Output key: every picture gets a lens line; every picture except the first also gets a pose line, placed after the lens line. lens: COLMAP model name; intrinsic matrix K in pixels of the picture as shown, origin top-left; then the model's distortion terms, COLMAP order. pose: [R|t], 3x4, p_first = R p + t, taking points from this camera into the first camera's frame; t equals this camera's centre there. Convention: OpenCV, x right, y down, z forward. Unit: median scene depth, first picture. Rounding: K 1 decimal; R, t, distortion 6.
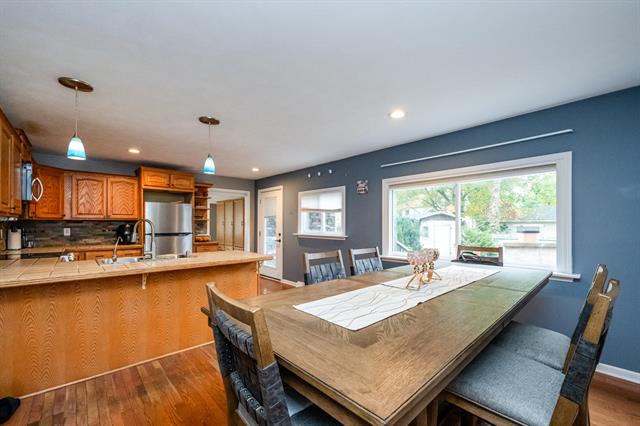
lens RADIAL K [[259.0, 0, 315.9], [0, 259.0, 223.5], [0, 0, 1]] dist [0.001442, 0.000092]
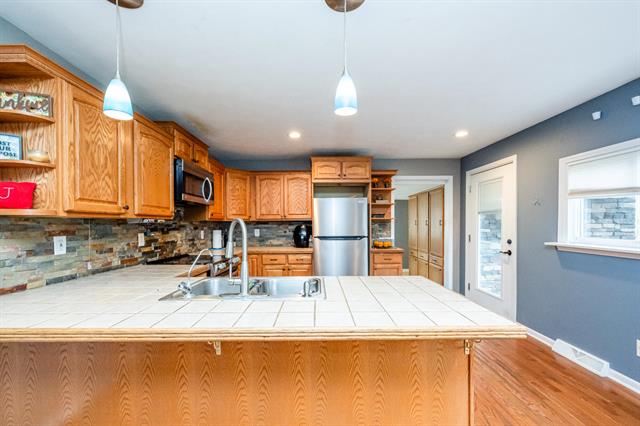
lens RADIAL K [[259.0, 0, 315.9], [0, 259.0, 223.5], [0, 0, 1]] dist [0.001442, 0.000092]
pose [[0.737974, -0.005562, -0.674807, -0.079585], [0.007785, 0.999970, 0.000271, -0.002009], [0.674785, -0.005453, 0.737994, 0.330849]]
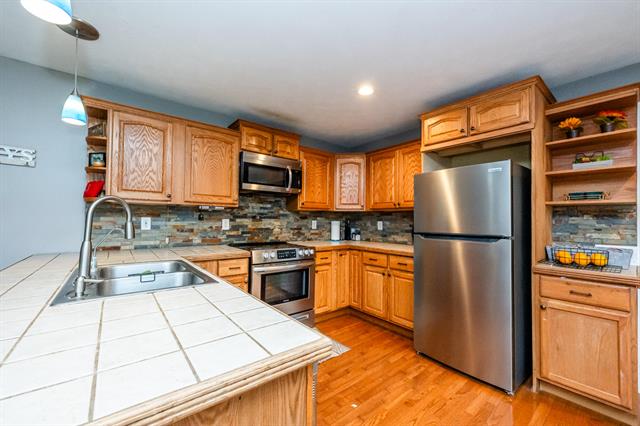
lens RADIAL K [[257.5, 0, 320.0], [0, 257.5, 213.0], [0, 0, 1]] dist [-0.000371, -0.000086]
pose [[-0.065084, -0.028561, -0.997471, -0.084172], [-0.009605, 0.999562, -0.027994, 0.013978], [0.997834, 0.007759, -0.065330, 0.707624]]
